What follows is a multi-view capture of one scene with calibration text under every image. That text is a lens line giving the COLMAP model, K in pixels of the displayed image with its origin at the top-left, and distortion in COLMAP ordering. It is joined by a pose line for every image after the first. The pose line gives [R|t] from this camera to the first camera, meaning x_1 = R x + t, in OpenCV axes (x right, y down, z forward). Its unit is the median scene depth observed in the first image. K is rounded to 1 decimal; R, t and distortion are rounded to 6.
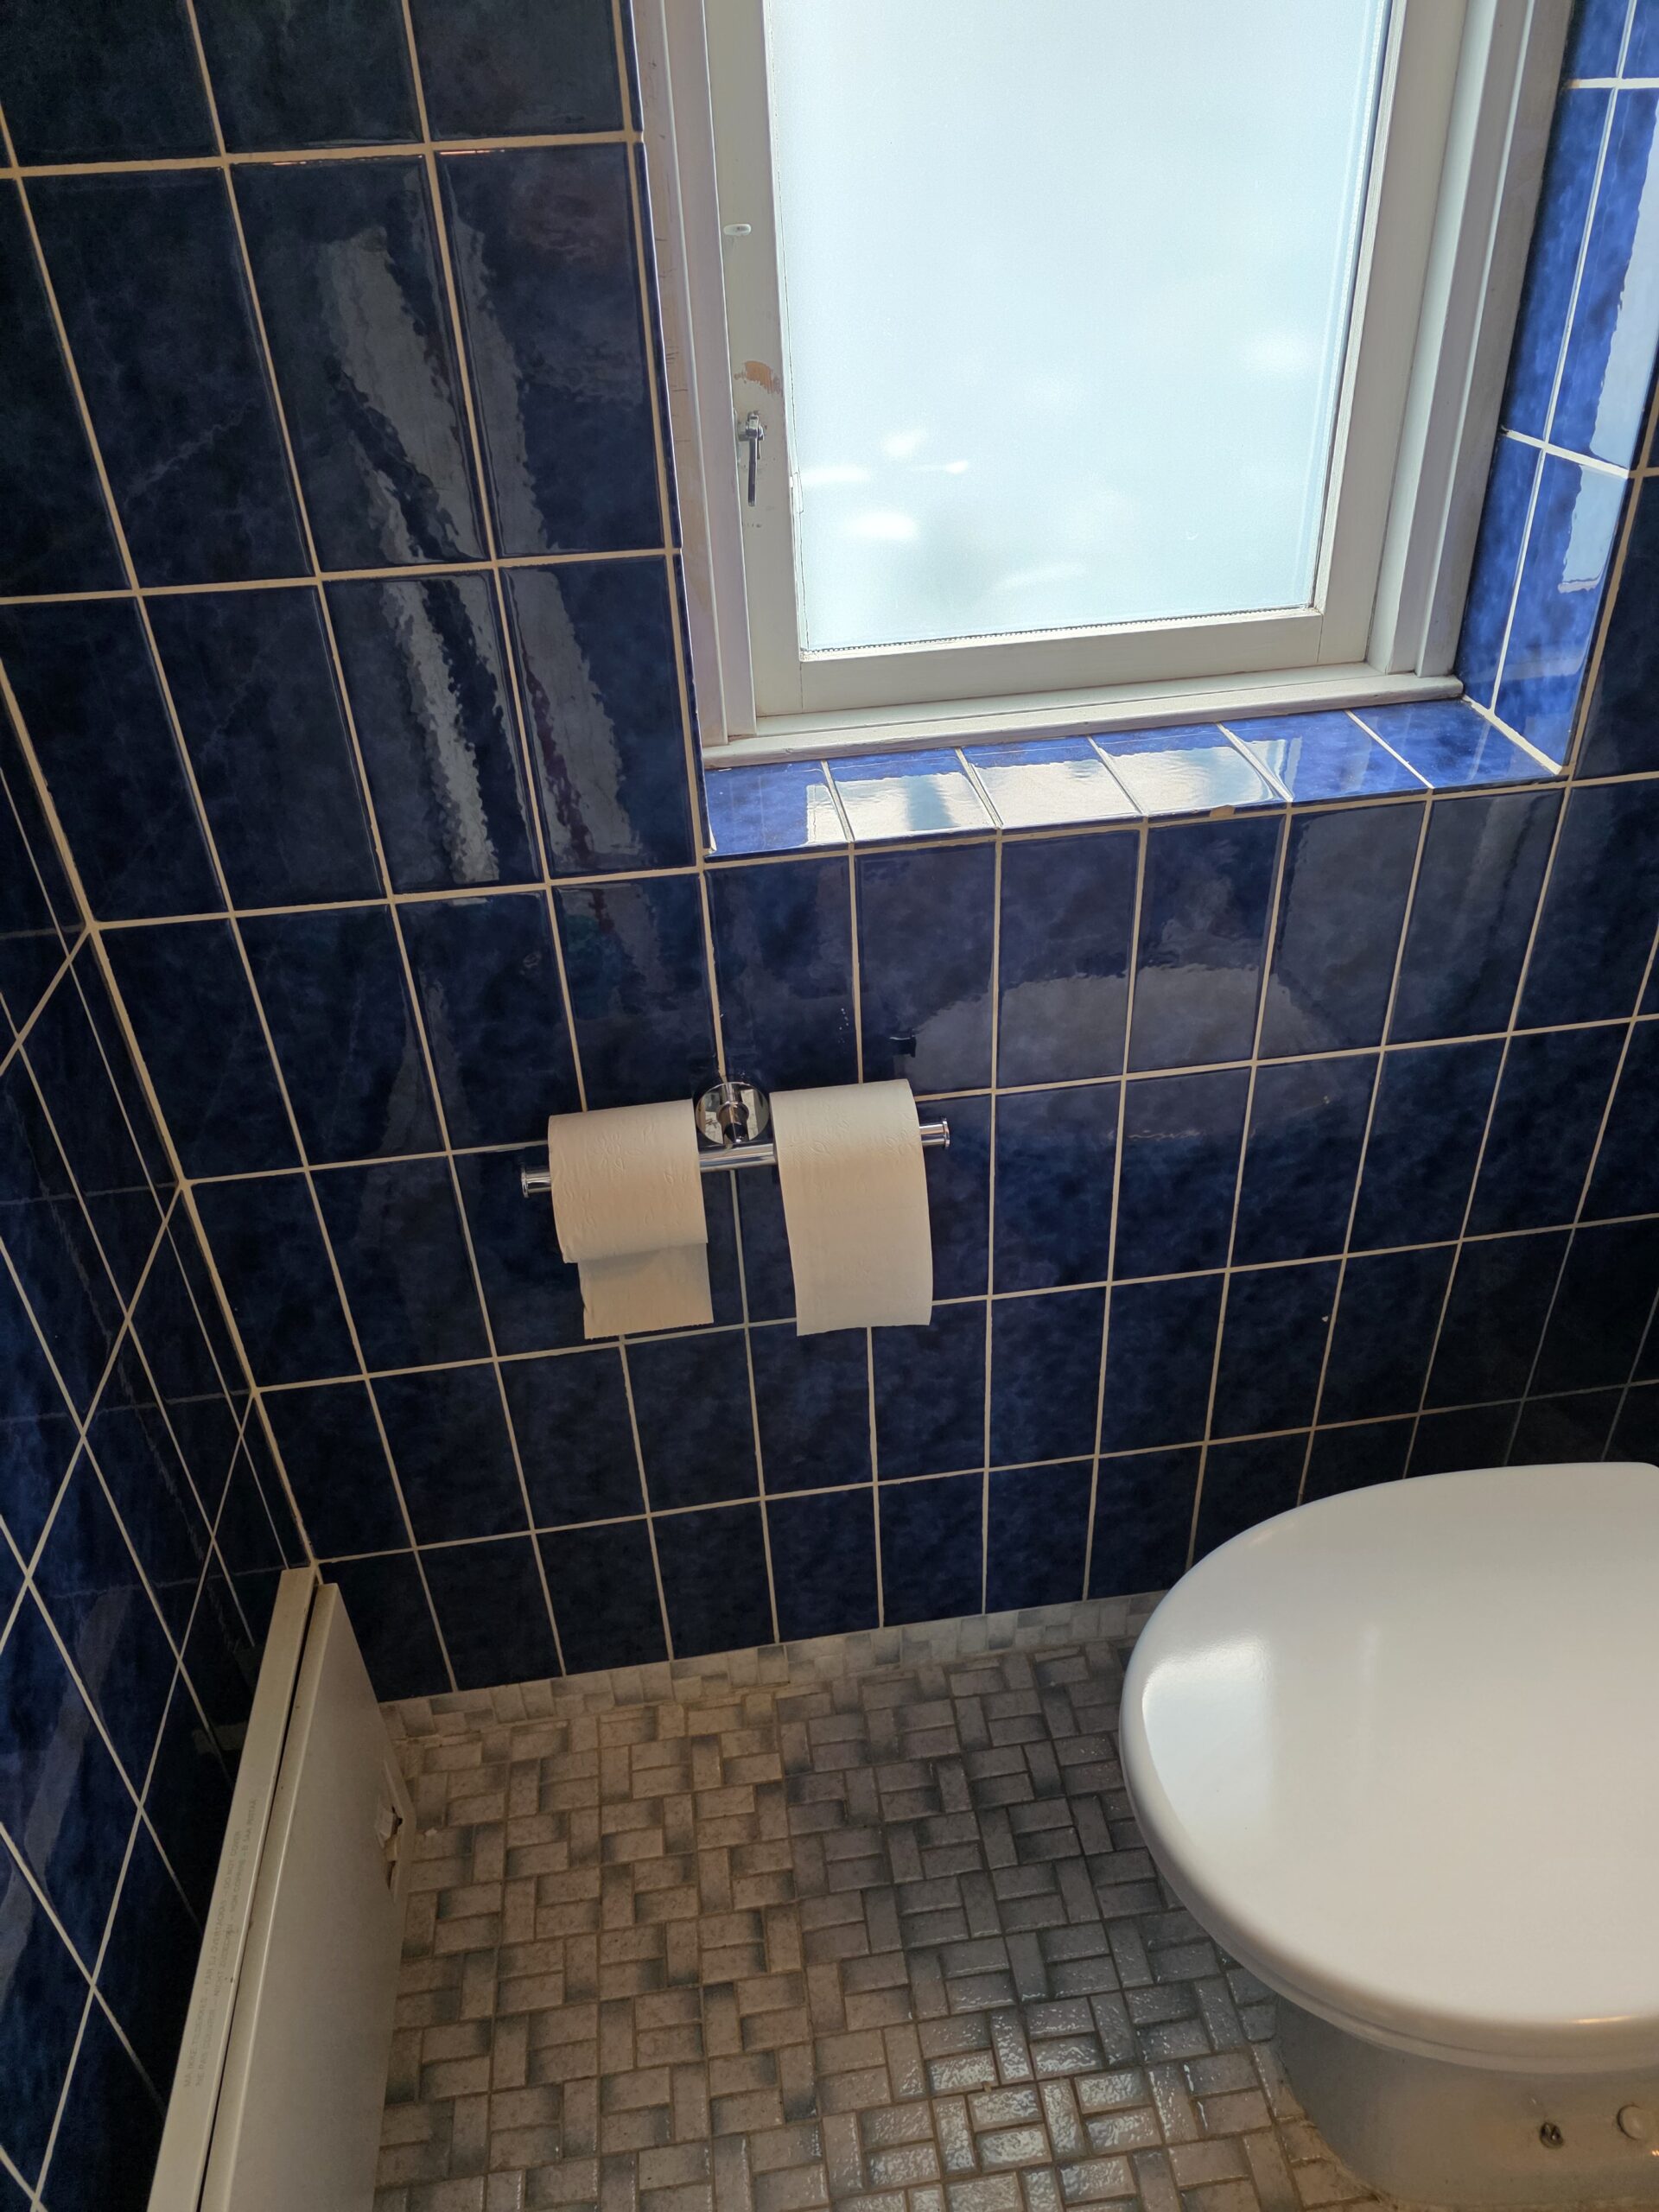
lens RADIAL K [[1514.7, 0, 840.8], [0, 1514.7, 1115.2], [0, 0, 1]] dist [0.036556, -0.040023]
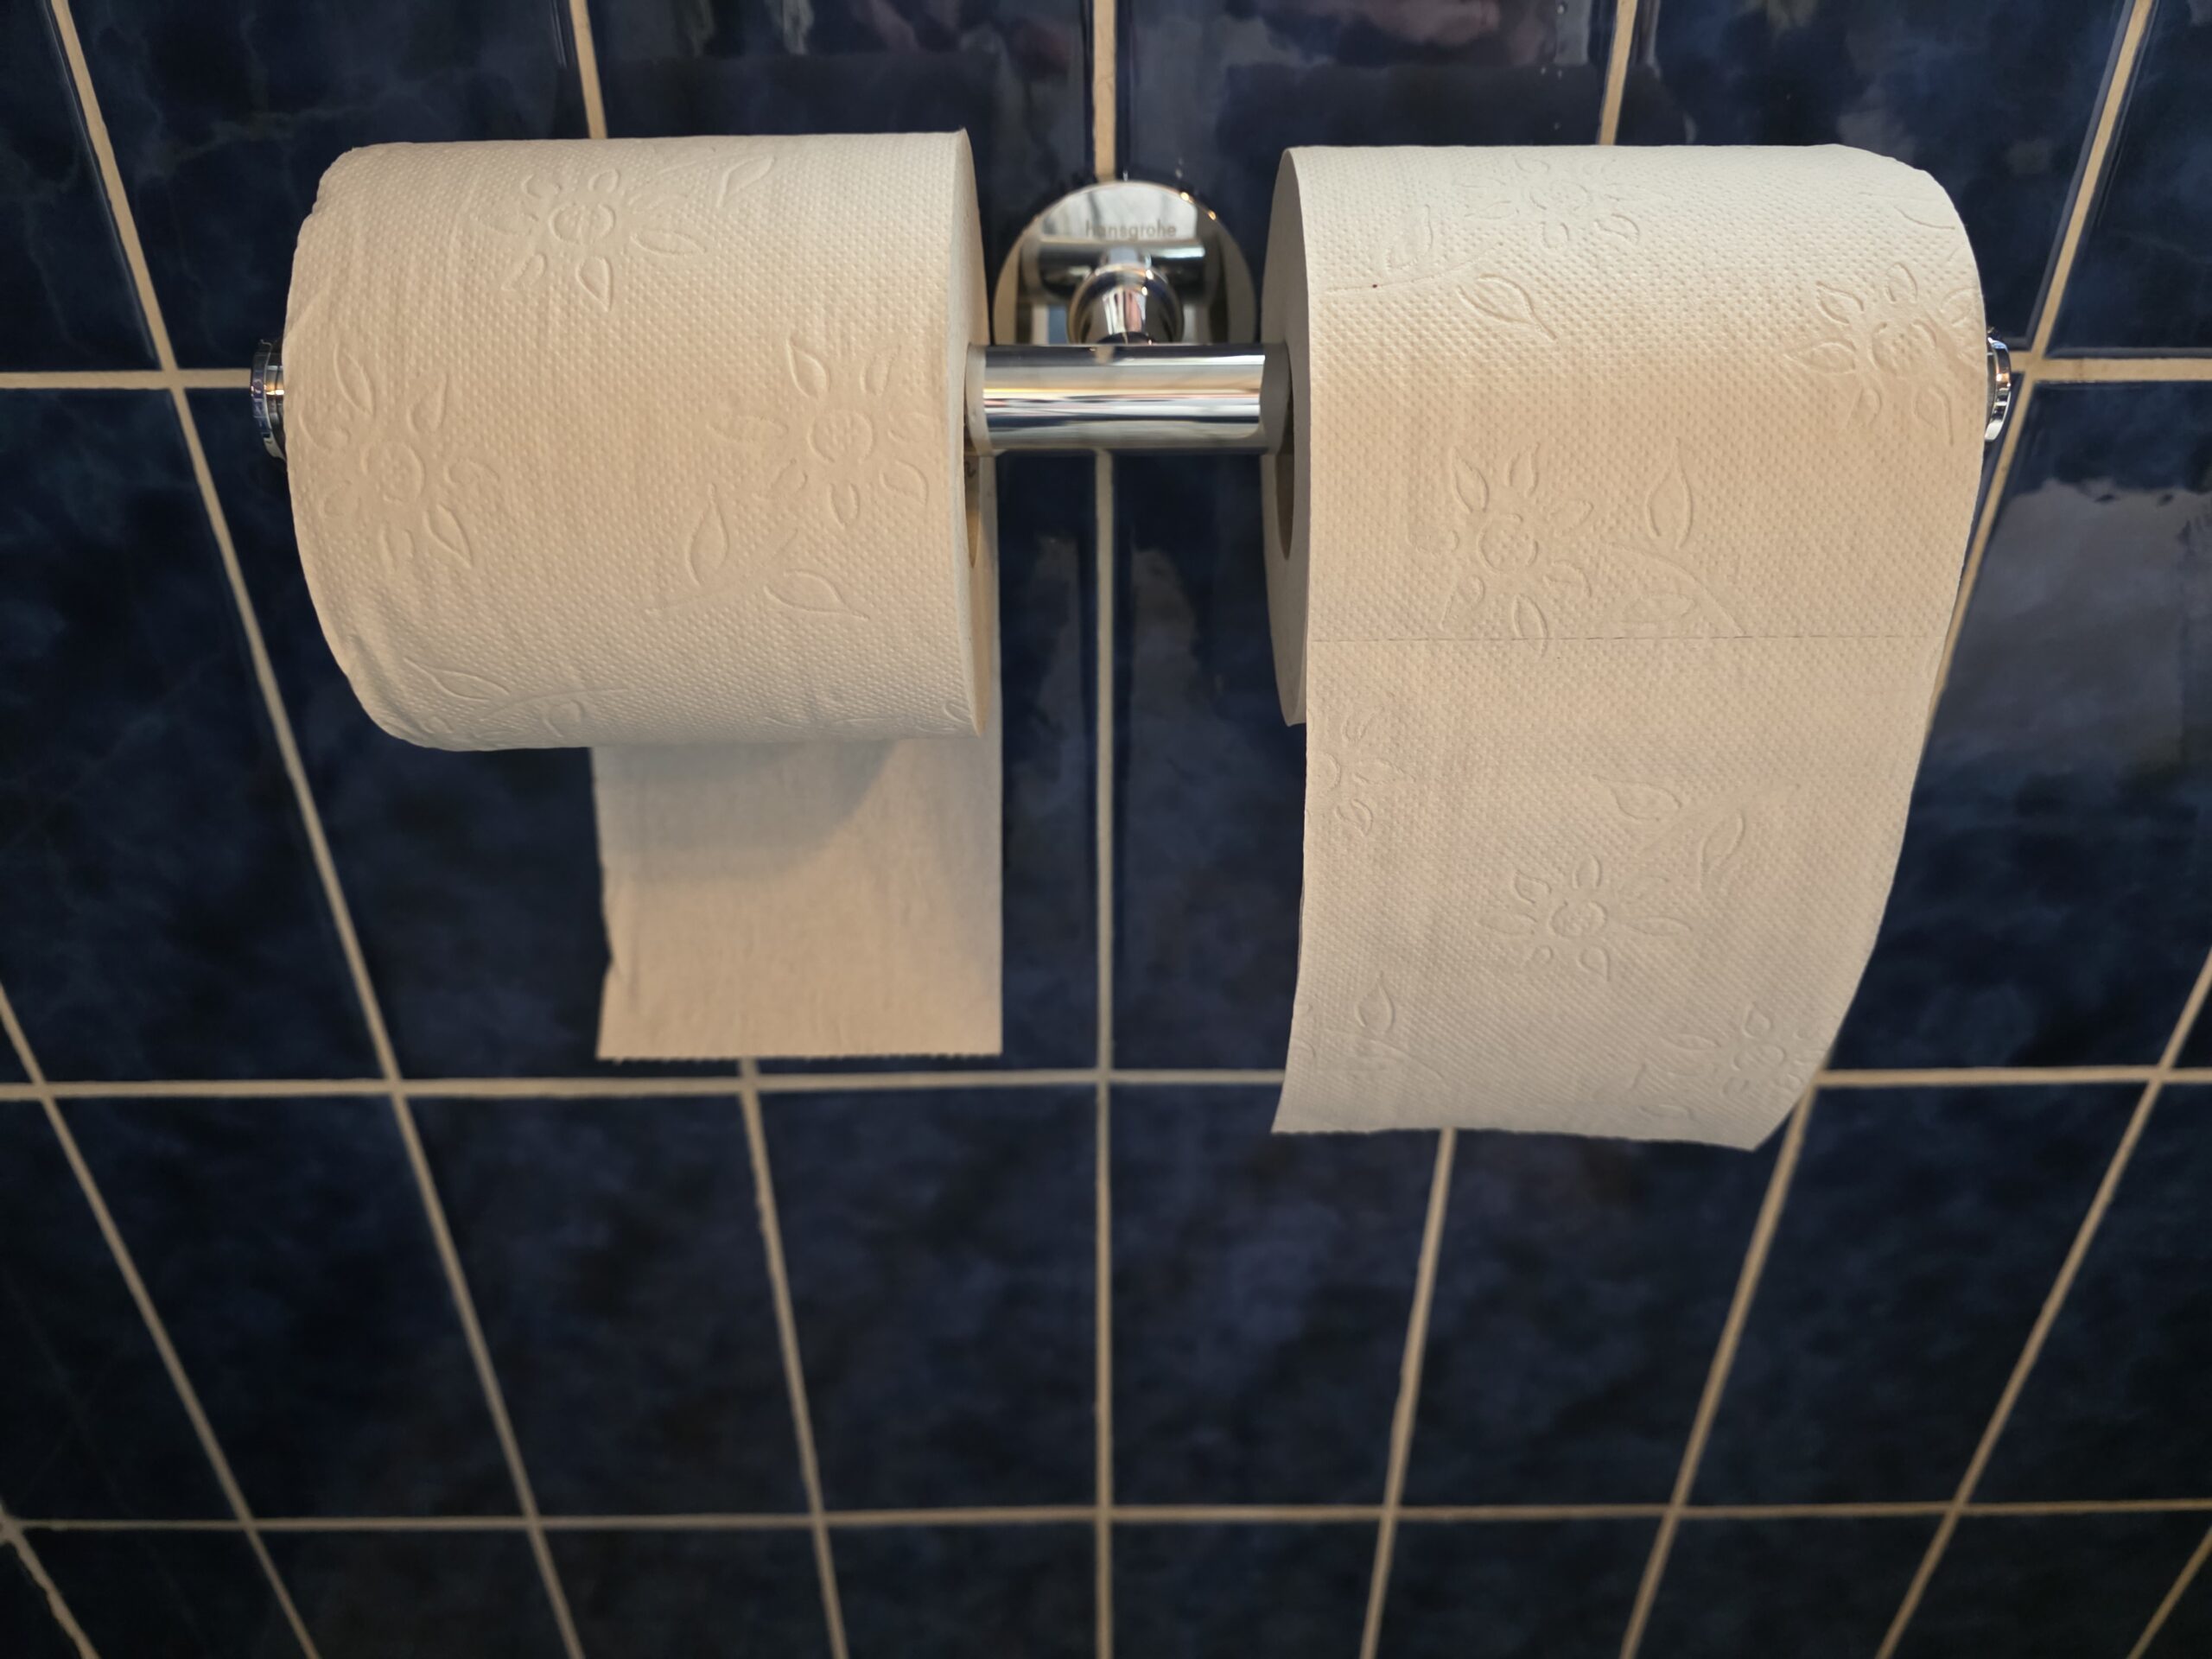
lens RADIAL K [[1551.7, 0, 1102.0], [0, 1551.7, 819.3], [0, 0, 1]] dist [-0.008965, -0.004191]
pose [[0.990828, 0.101044, -0.089721, -0.034433], [-0.103865, 0.994216, -0.027331, 0.083071], [0.086441, 0.036399, 0.995592, 0.594875]]
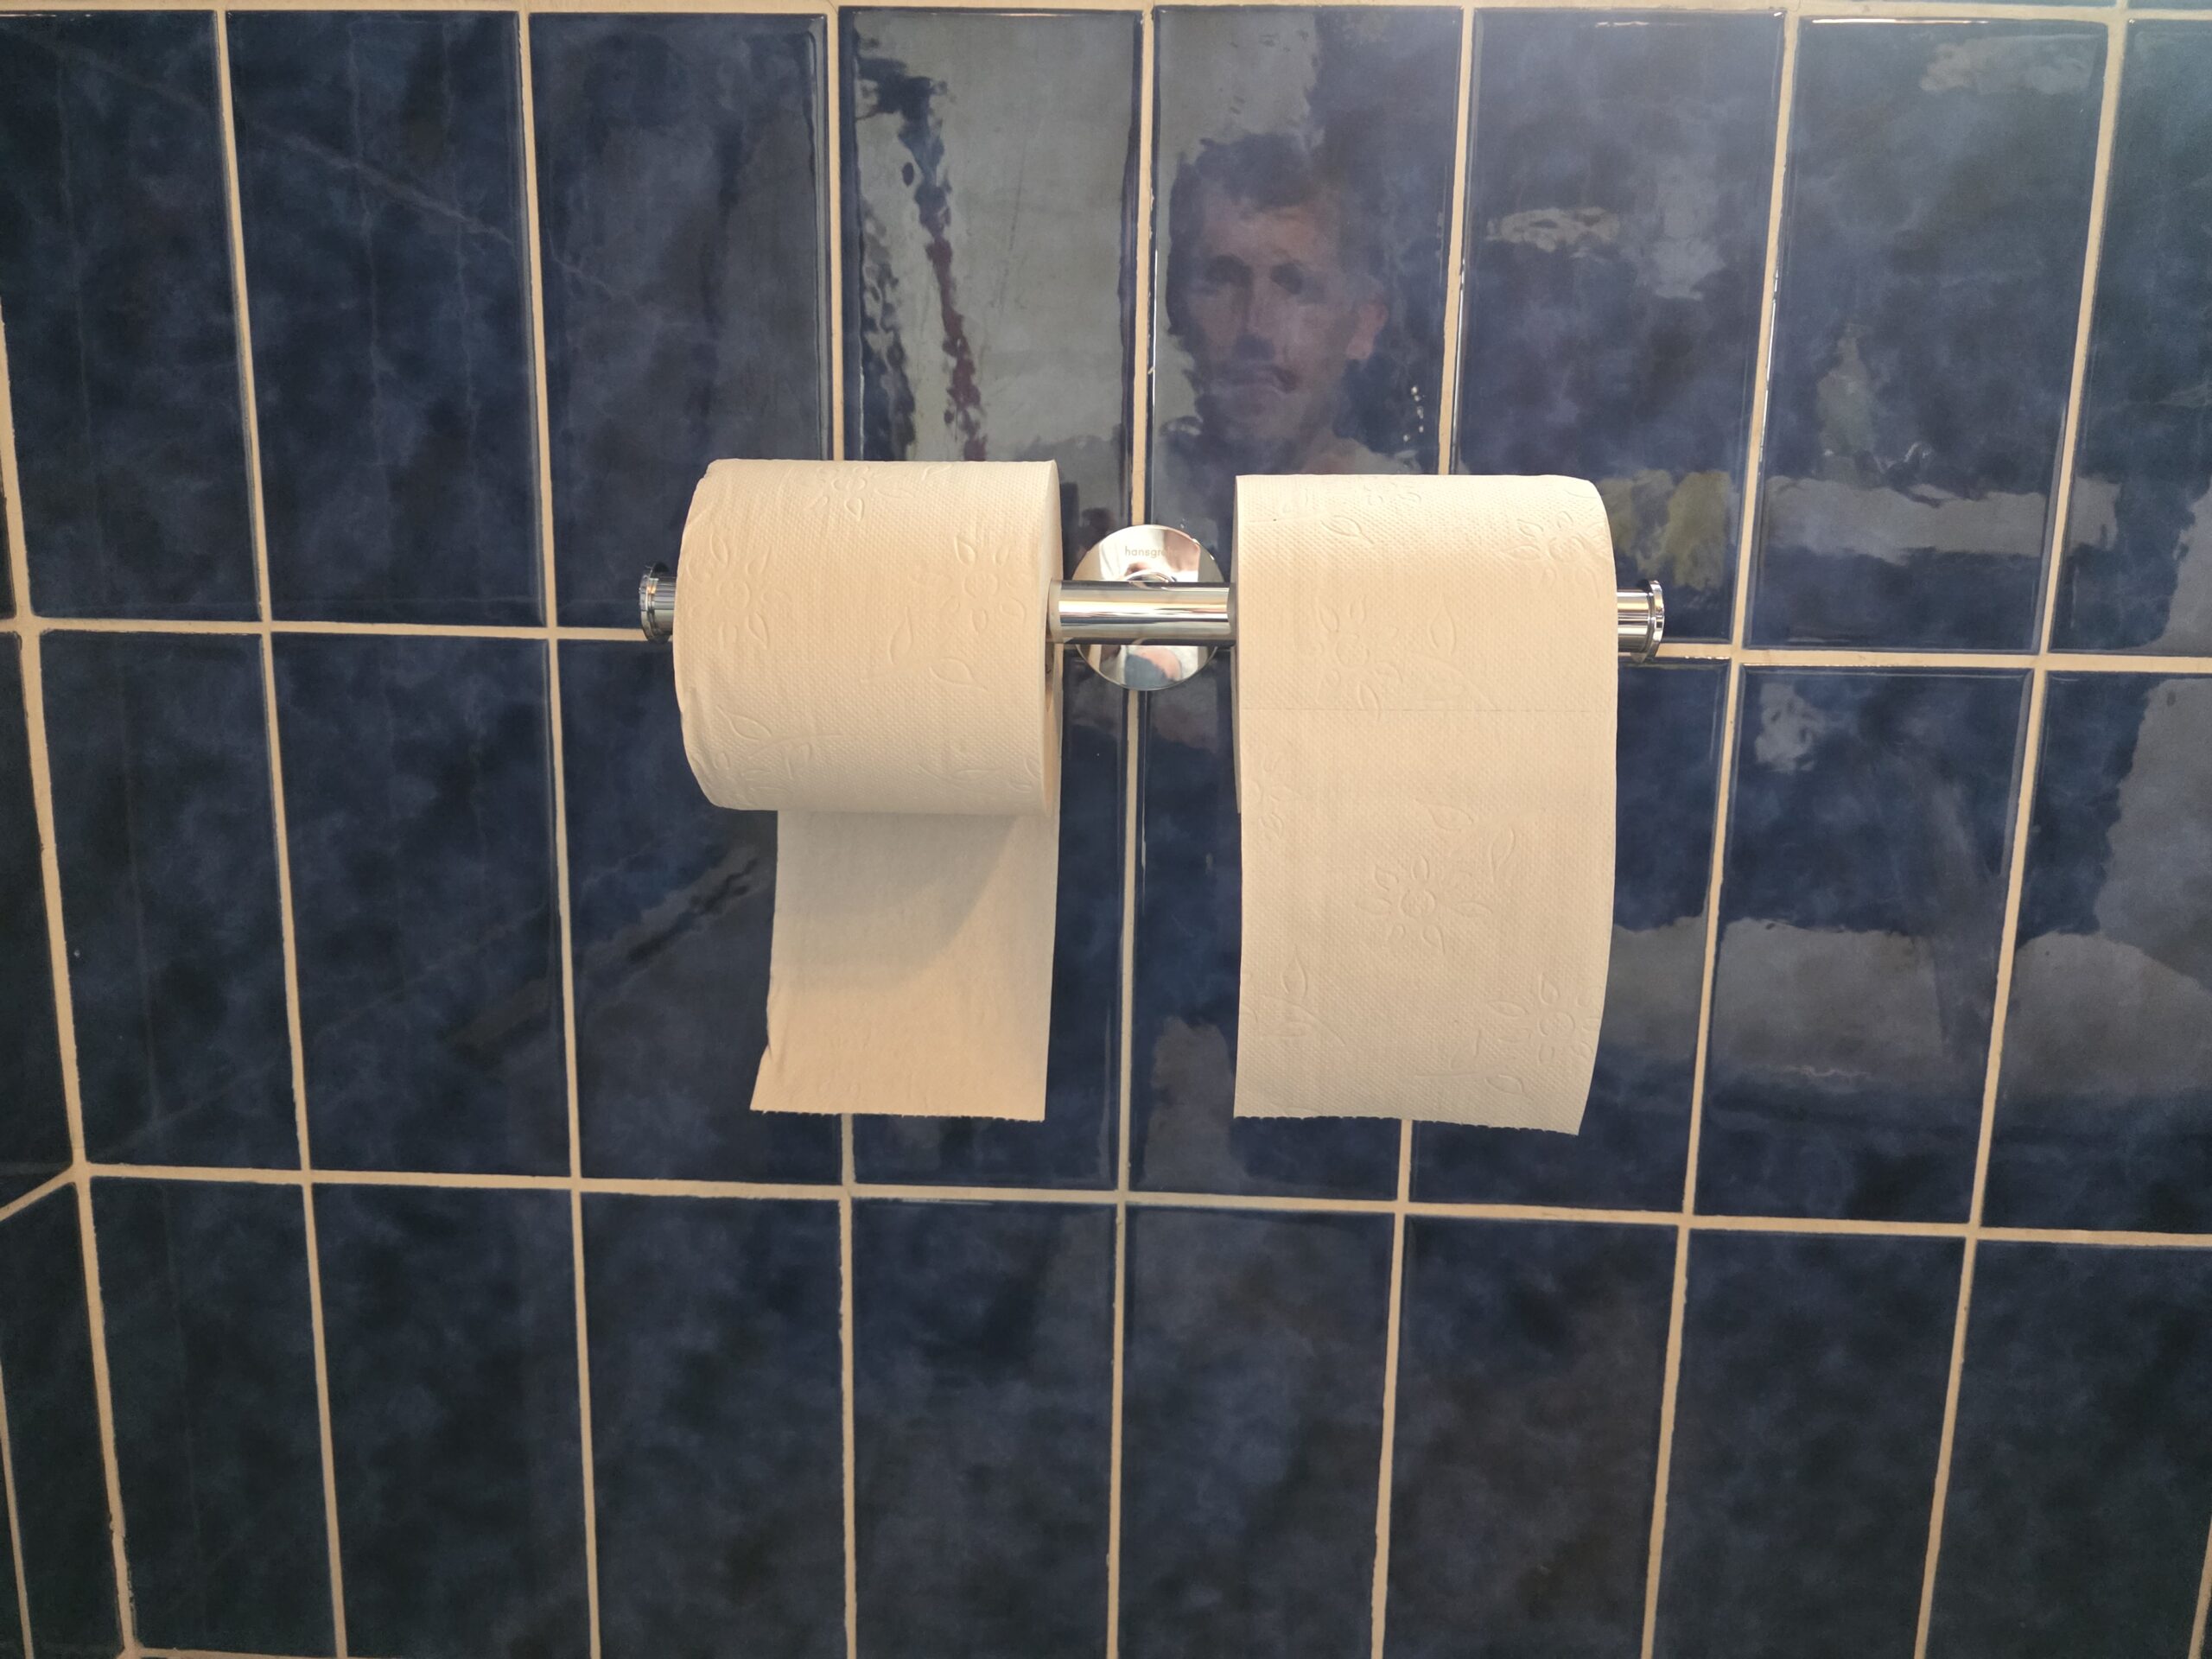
lens RADIAL K [[1540.3, 0, 1106.0], [0, 1540.3, 829.5], [0, 0, 1]] dist [0.029655, -0.045743]
pose [[0.982601, 0.088499, -0.163287, -0.002359], [-0.146562, 0.909496, -0.389021, 0.202609], [0.114080, 0.406184, 0.906642, 0.501988]]
